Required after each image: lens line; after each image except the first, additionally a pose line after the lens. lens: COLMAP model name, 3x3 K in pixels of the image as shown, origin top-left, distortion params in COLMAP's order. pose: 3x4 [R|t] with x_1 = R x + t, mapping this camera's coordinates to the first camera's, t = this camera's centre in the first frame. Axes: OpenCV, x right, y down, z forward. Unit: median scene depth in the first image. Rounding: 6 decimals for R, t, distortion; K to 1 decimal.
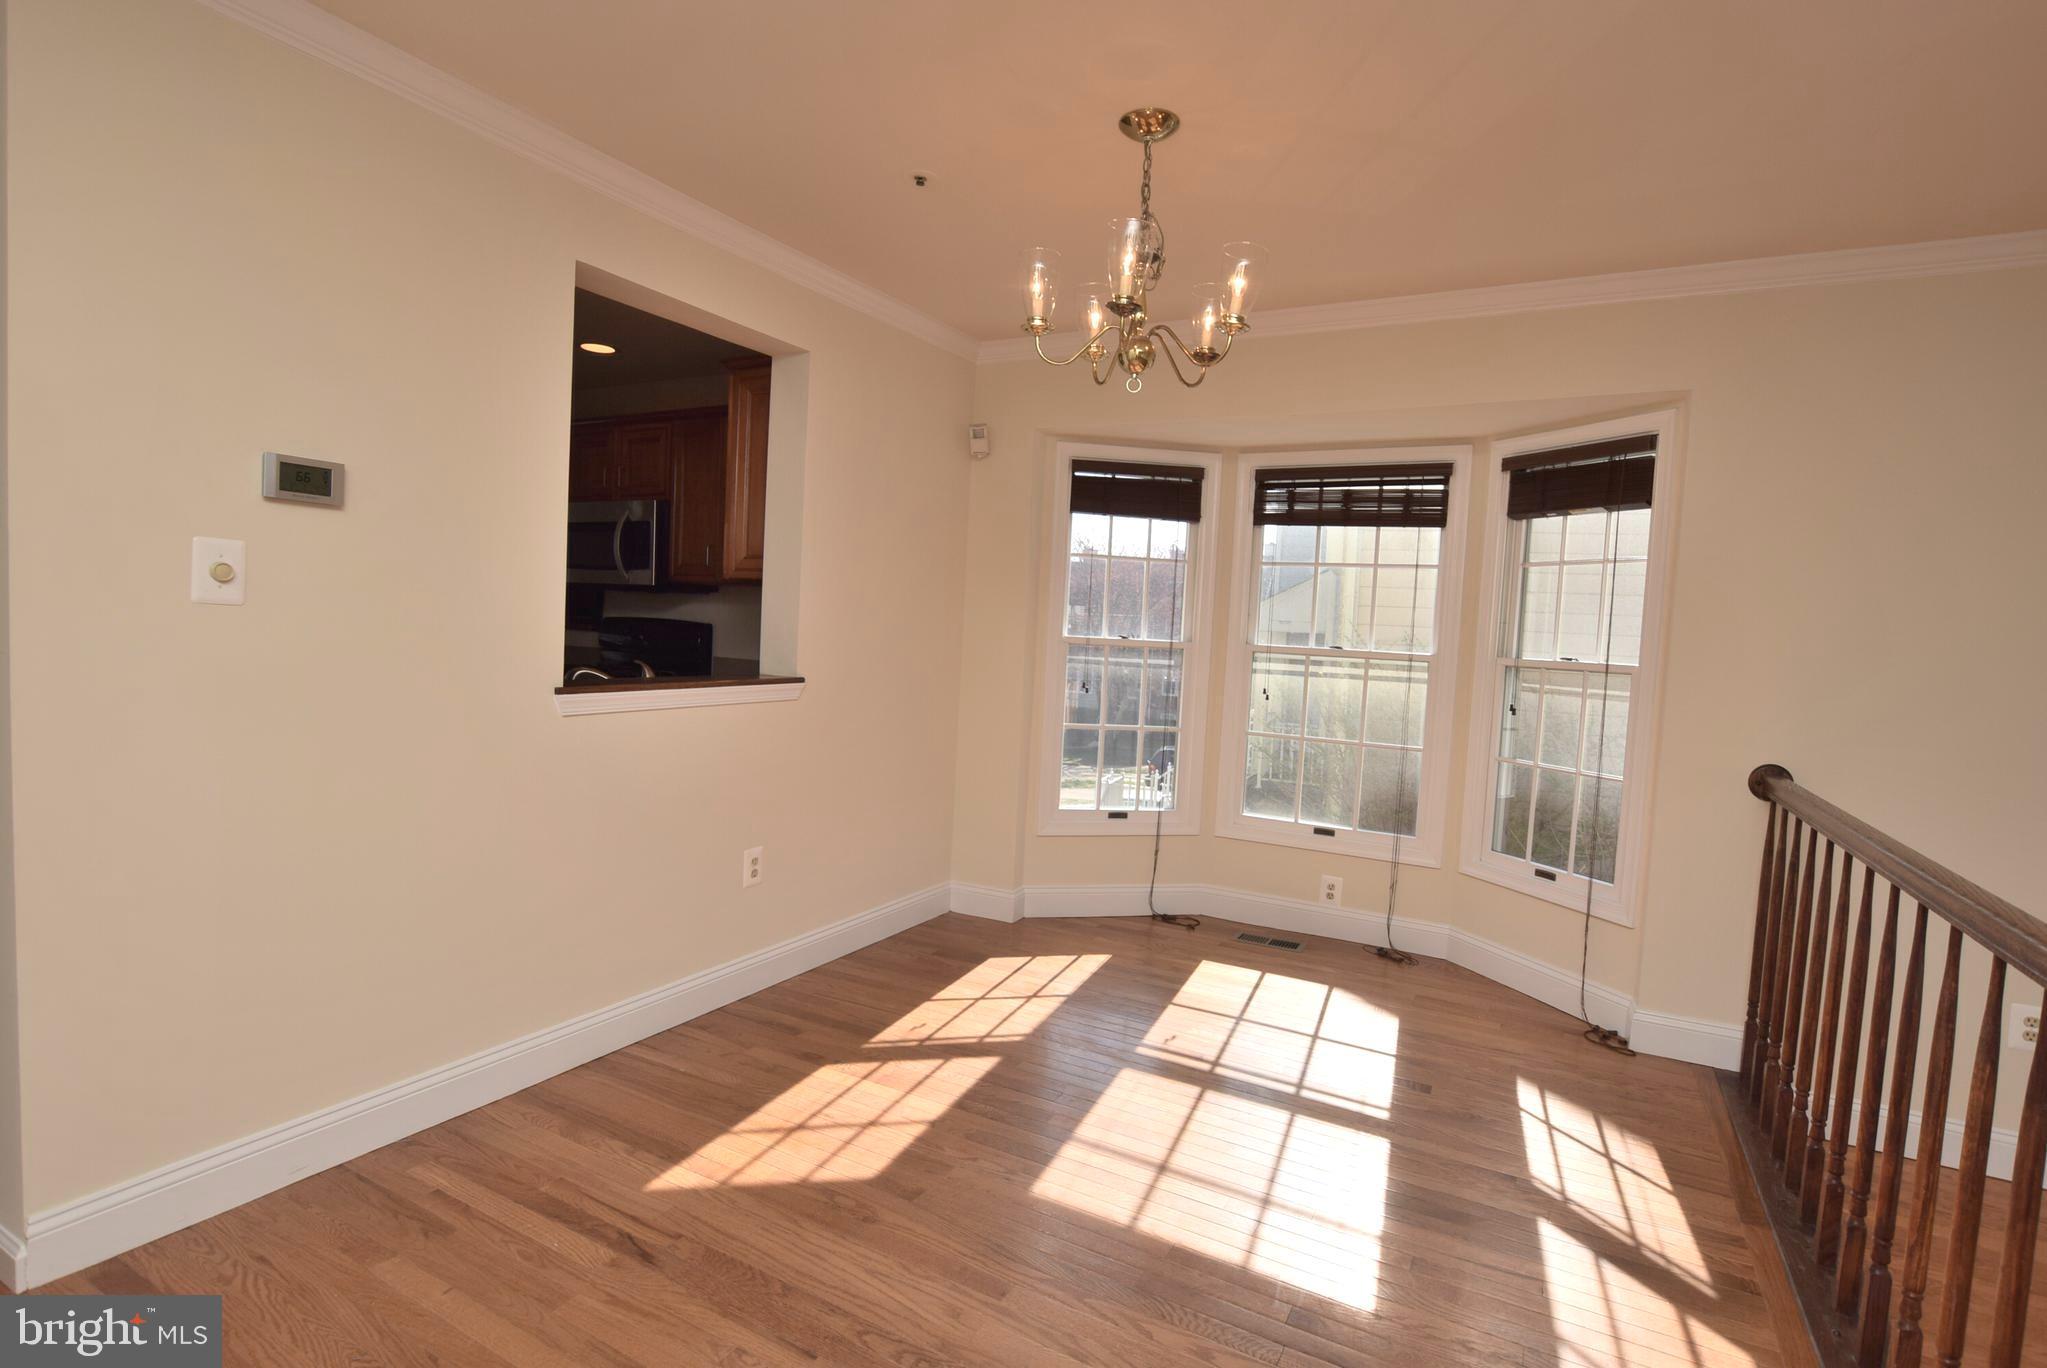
lens RADIAL K [[988.2, 0, 1029.9], [0, 988.2, 678.3], [0, 0, 1]] dist [-0.028570, 0.000835]
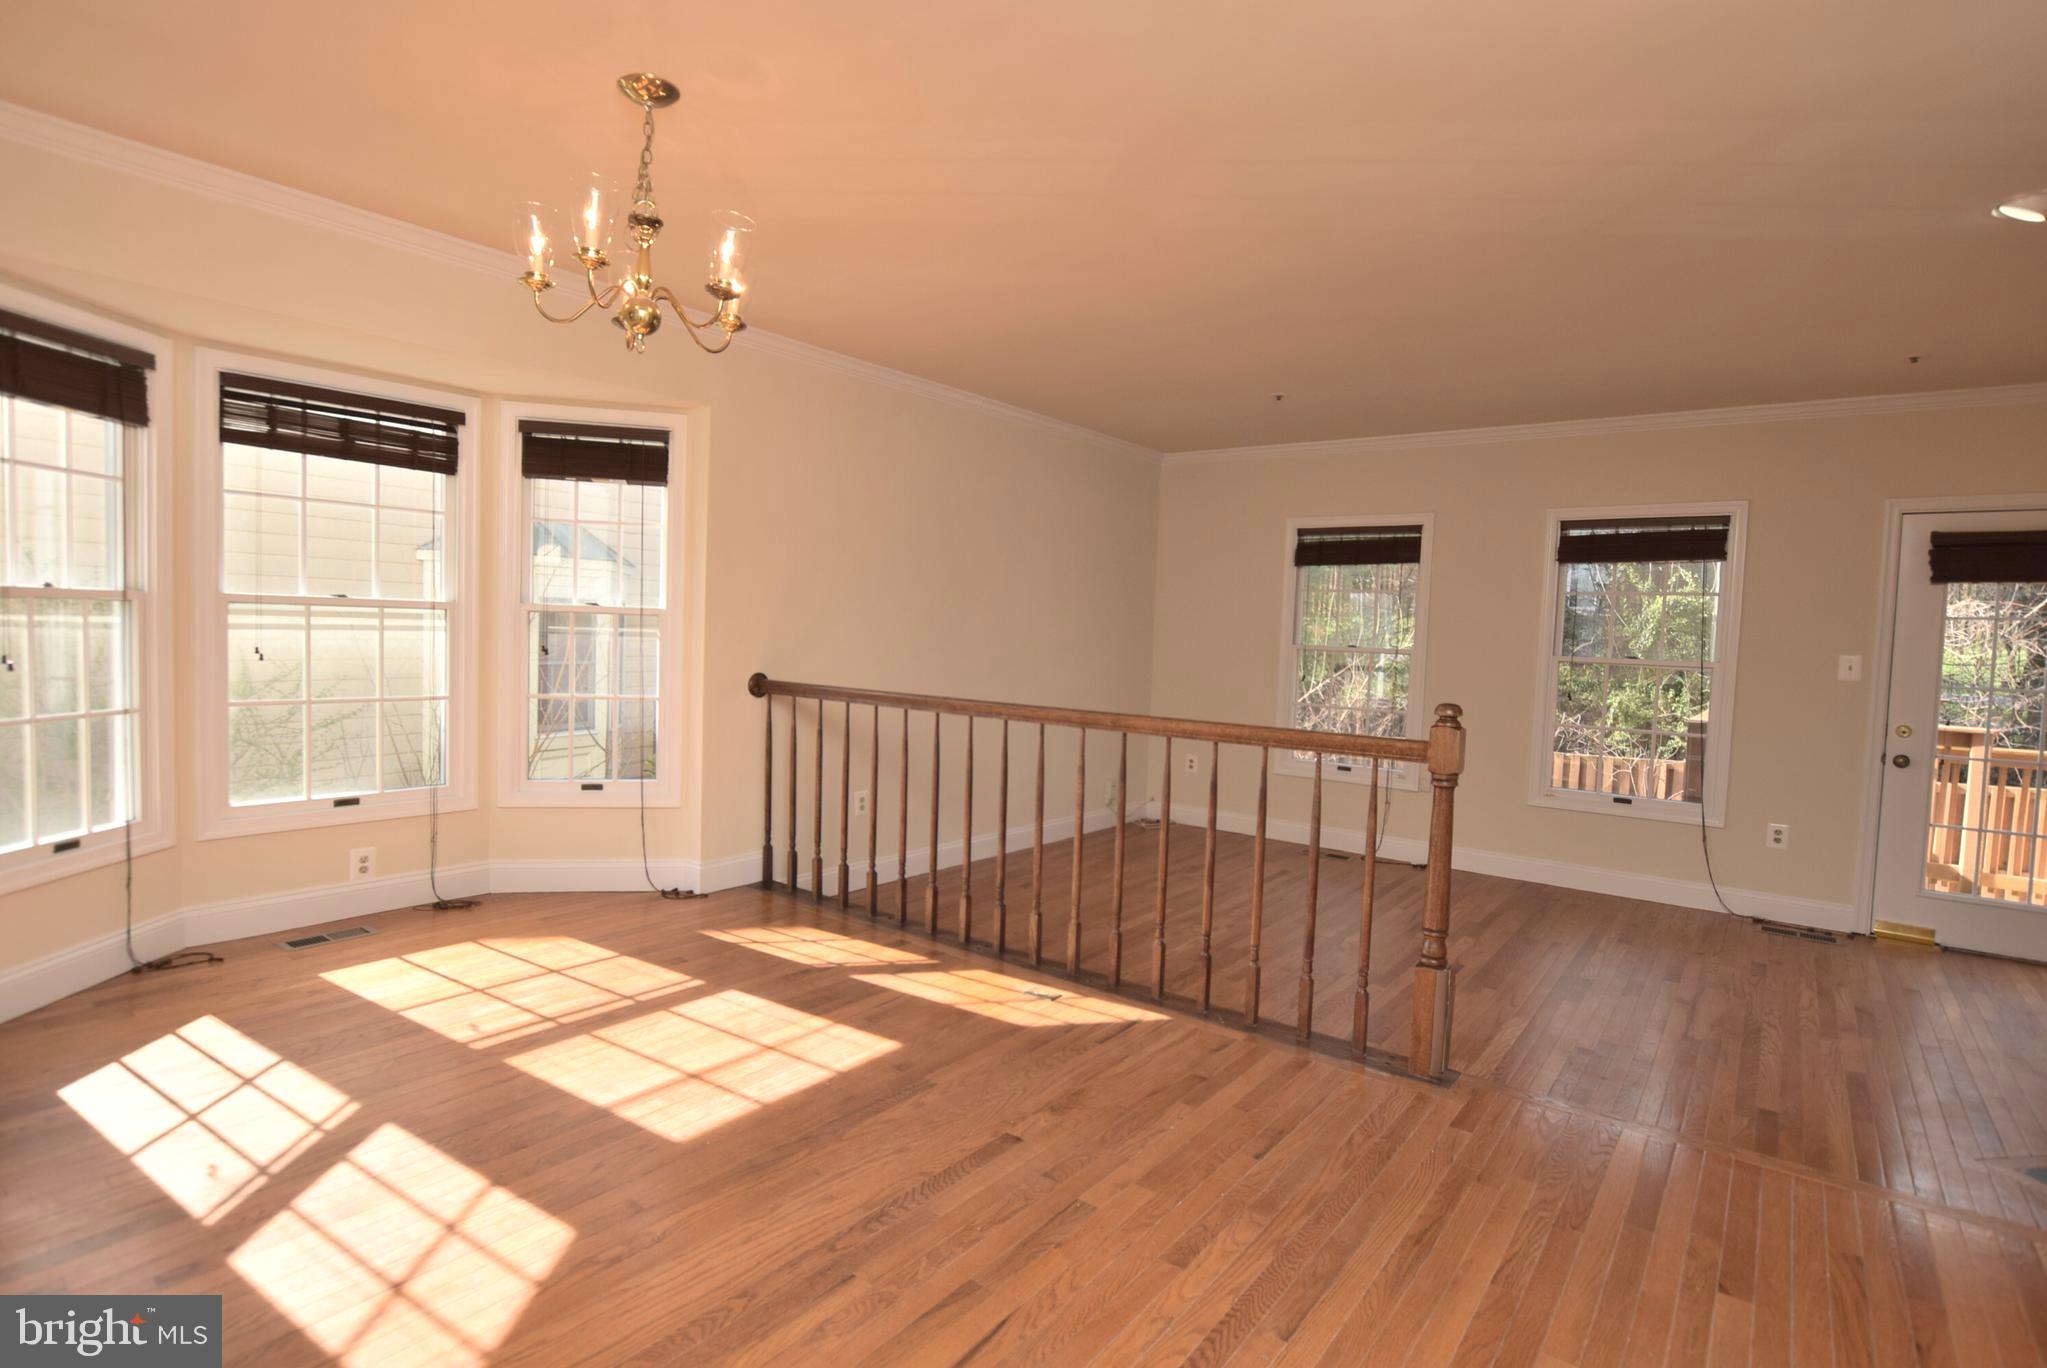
lens RADIAL K [[988.2, 0, 1029.9], [0, 988.2, 678.3], [0, 0, 1]] dist [-0.028570, 0.000835]
pose [[0.157242, -0.093950, 0.983081, -0.568351], [0.025871, 0.995515, 0.091000, -0.025636], [-0.987221, 0.011124, 0.158967, 0.298709]]
